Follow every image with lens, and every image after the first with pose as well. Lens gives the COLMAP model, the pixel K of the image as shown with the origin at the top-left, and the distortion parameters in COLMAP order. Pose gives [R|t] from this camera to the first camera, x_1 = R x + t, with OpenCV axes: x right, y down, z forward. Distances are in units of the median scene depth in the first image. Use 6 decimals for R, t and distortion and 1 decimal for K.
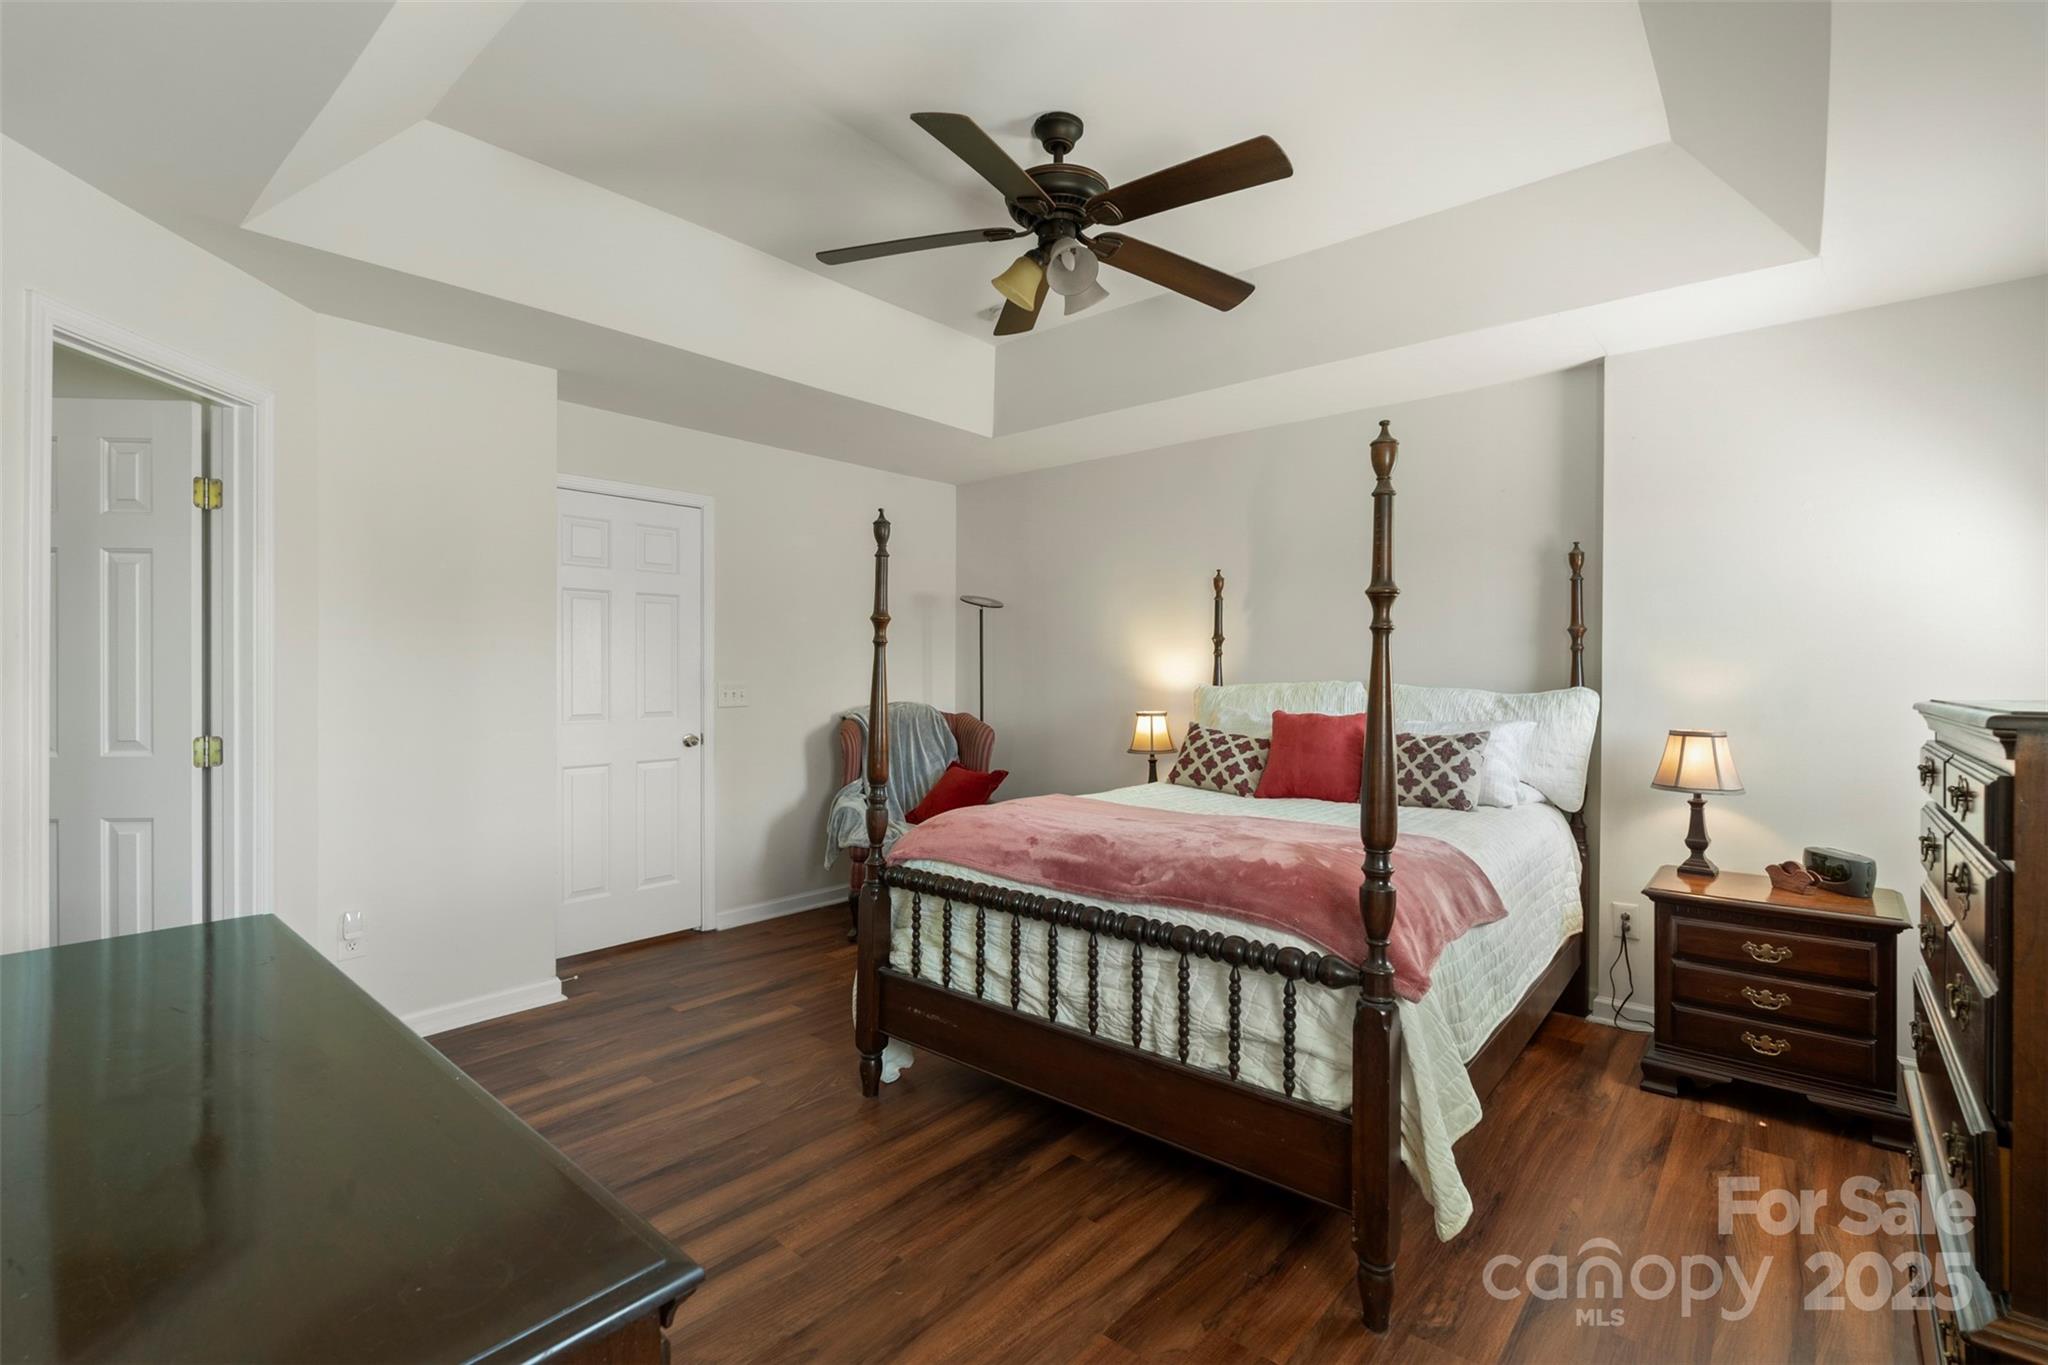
lens RADIAL K [[921.7, 0, 1033.7], [0, 921.7, 687.4], [0, 0, 1]] dist [-0.000732, 0.000076]
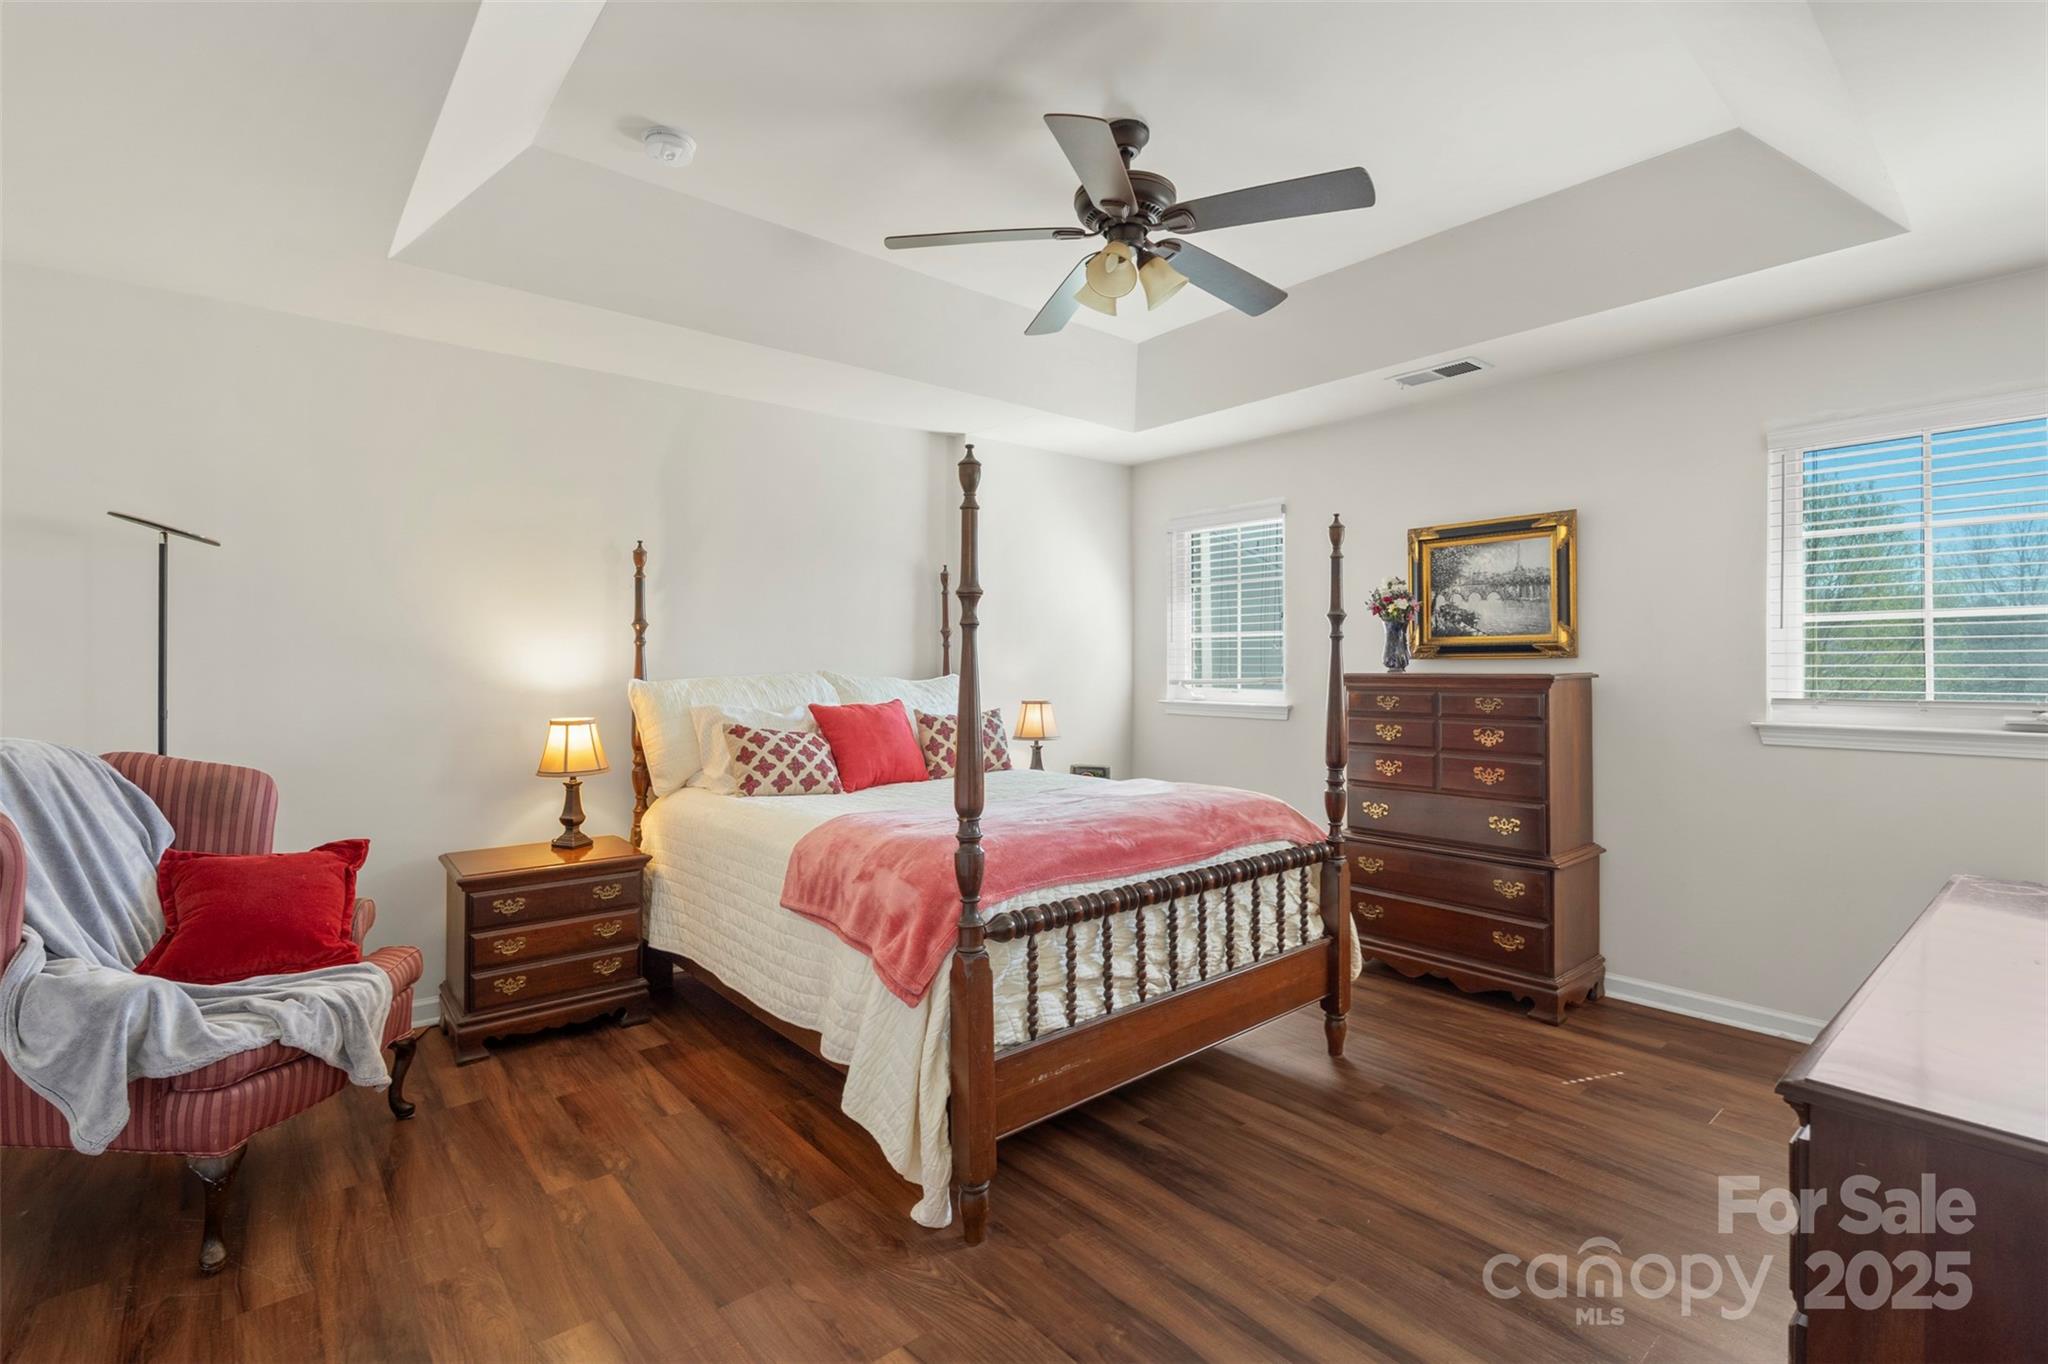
lens RADIAL K [[921.7, 0, 1033.7], [0, 921.7, 686.9], [0, 0, 1]] dist [-0.000732, 0.000076]
pose [[0.155738, -0.021466, 0.987565, -0.896734], [0.016807, 0.999677, 0.019079, -0.010450], [-0.987655, 0.013627, 0.156048, 0.844208]]
